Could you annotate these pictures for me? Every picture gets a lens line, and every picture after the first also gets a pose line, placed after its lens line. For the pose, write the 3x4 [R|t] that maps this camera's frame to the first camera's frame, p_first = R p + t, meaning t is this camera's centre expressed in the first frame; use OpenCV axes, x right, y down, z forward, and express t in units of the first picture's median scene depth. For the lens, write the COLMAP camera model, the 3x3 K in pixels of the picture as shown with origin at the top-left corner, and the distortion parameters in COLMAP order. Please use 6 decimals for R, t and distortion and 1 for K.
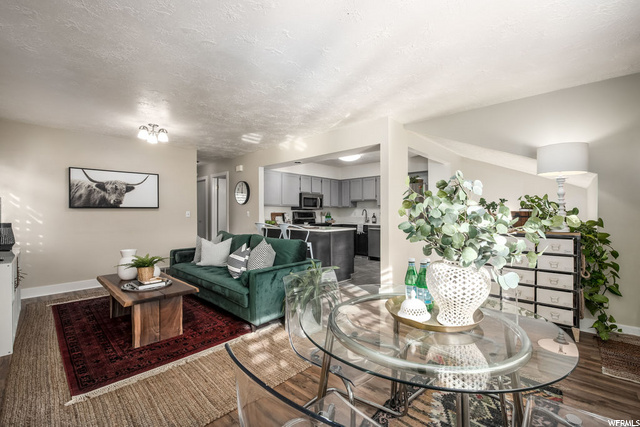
lens RADIAL K [[286.8, 0, 319.3], [0, 286.8, 209.5], [0, 0, 1]] dist [-0.000384, -0.000412]
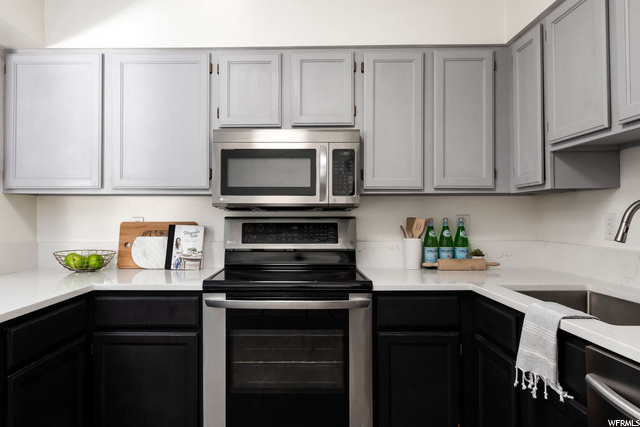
lens RADIAL K [[434.5, 0, 319.0], [0, 434.5, 209.7], [0, 0, 1]] dist [0.021497, 0.000318]
pose [[0.660732, -0.014315, -0.750485, 0.318965], [0.011836, 0.999893, -0.008652, 0.006889], [0.750528, -0.003166, 0.660831, 1.131323]]
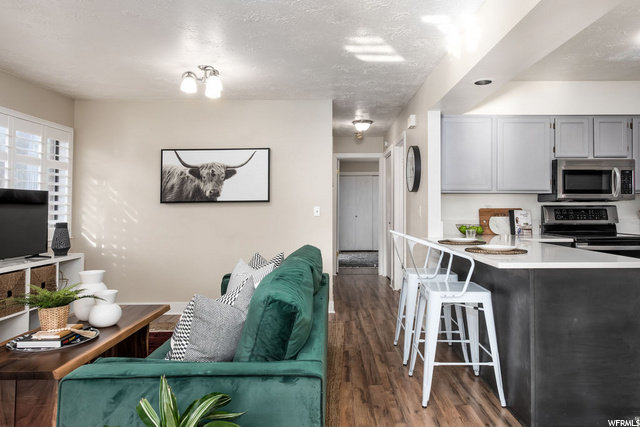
lens RADIAL K [[432.9, 0, 334.0], [0, 432.9, 195.3], [0, 0, 1]] dist [0.004290, 0.001879]
pose [[0.680247, -0.022439, -0.732639, 0.233638], [0.011247, 0.999733, -0.020177, 0.001935], [0.732896, 0.005485, 0.680318, 0.467878]]
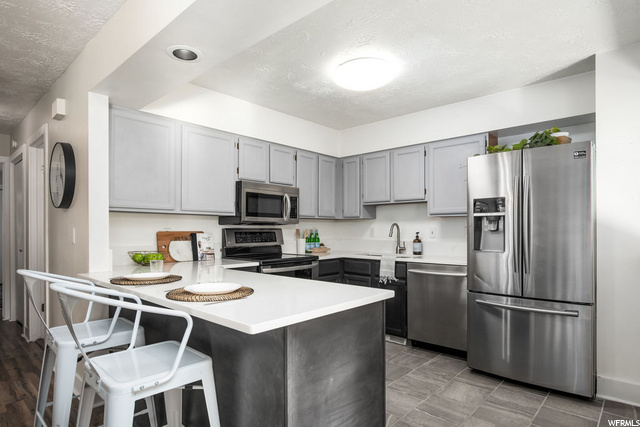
lens RADIAL K [[353.4, 0, 313.0], [0, 353.4, 234.2], [0, 0, 1]] dist [-0.005543, 0.001123]
pose [[0.999978, -0.001180, -0.006558, 0.054400], [0.001347, 0.999673, 0.025544, 0.003677], [0.006526, -0.025552, 0.999652, 0.690094]]
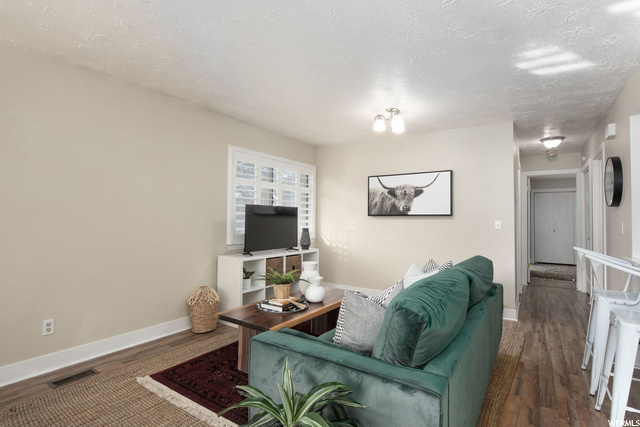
lens RADIAL K [[320.8, 0, 323.1], [0, 320.8, 207.4], [0, 0, 1]] dist [-0.010864, -0.000309]
pose [[0.148407, -0.032331, -0.988398, 0.206426], [-0.004374, 0.999434, -0.033349, 0.002826], [0.988917, 0.009272, 0.148181, 0.562384]]
